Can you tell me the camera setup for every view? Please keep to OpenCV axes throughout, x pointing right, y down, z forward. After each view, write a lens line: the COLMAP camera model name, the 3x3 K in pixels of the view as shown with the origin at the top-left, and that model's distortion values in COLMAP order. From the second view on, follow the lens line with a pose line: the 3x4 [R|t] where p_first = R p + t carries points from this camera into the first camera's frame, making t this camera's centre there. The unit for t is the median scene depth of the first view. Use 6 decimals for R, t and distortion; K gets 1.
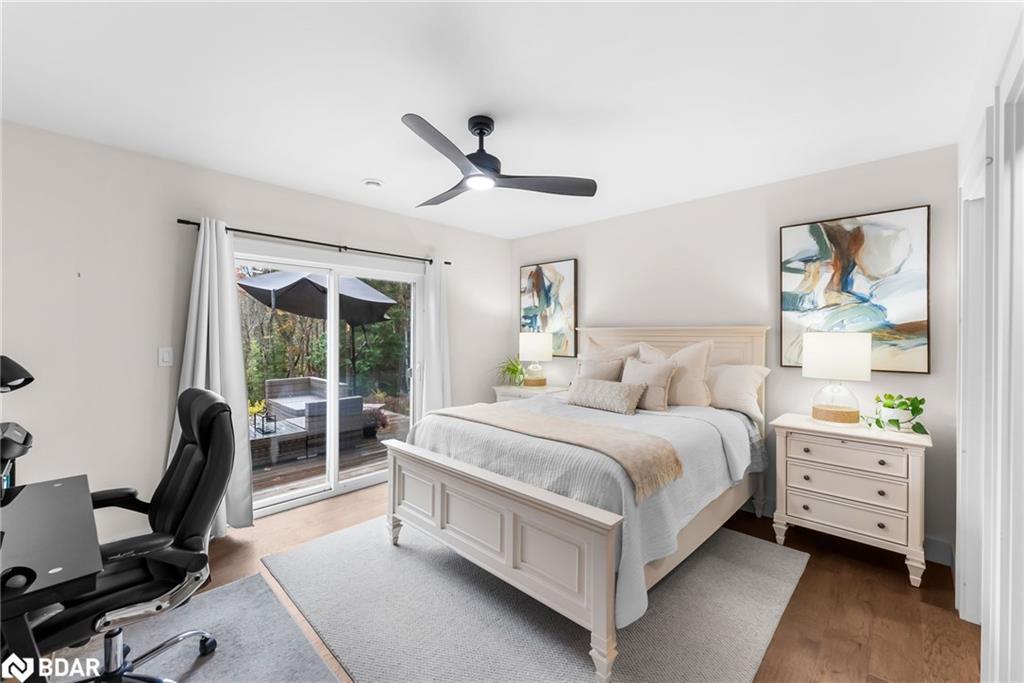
lens RADIAL K [[413.5, 0, 519.5], [0, 413.5, 334.0], [0, 0, 1]] dist [0.001916, -0.000012]
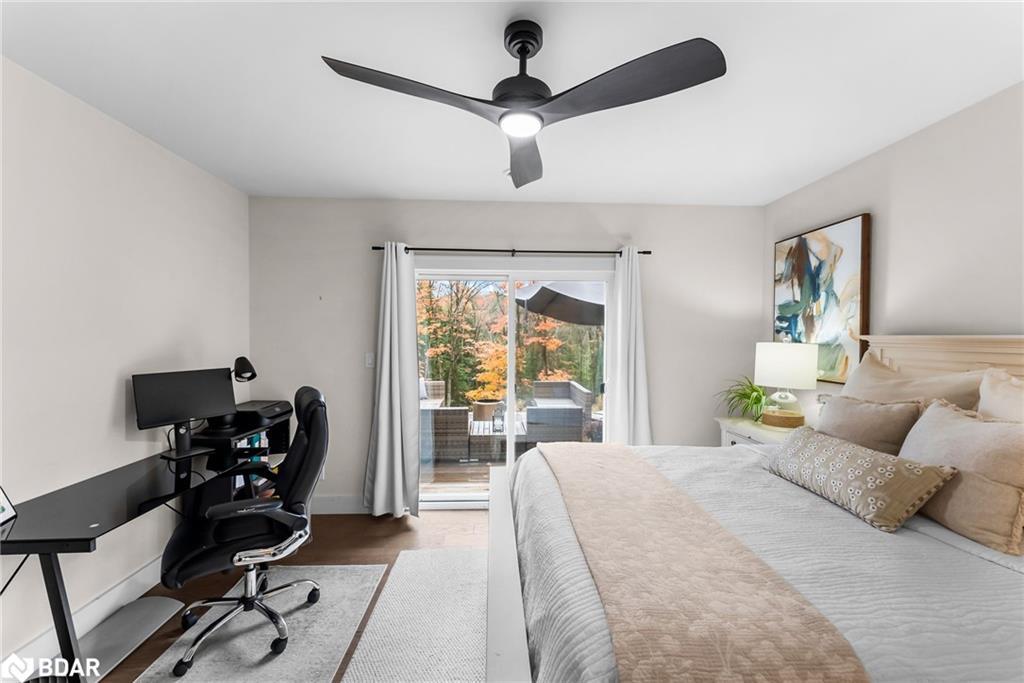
lens RADIAL K [[413.5, 0, 510.0], [0, 413.5, 344.3], [0, 0, 1]] dist [0.001916, -0.000012]
pose [[0.708979, 0.016466, -0.705038, 0.184184], [-0.007196, 0.999844, 0.016114, -0.007816], [0.705193, -0.006351, 0.708987, 0.242889]]
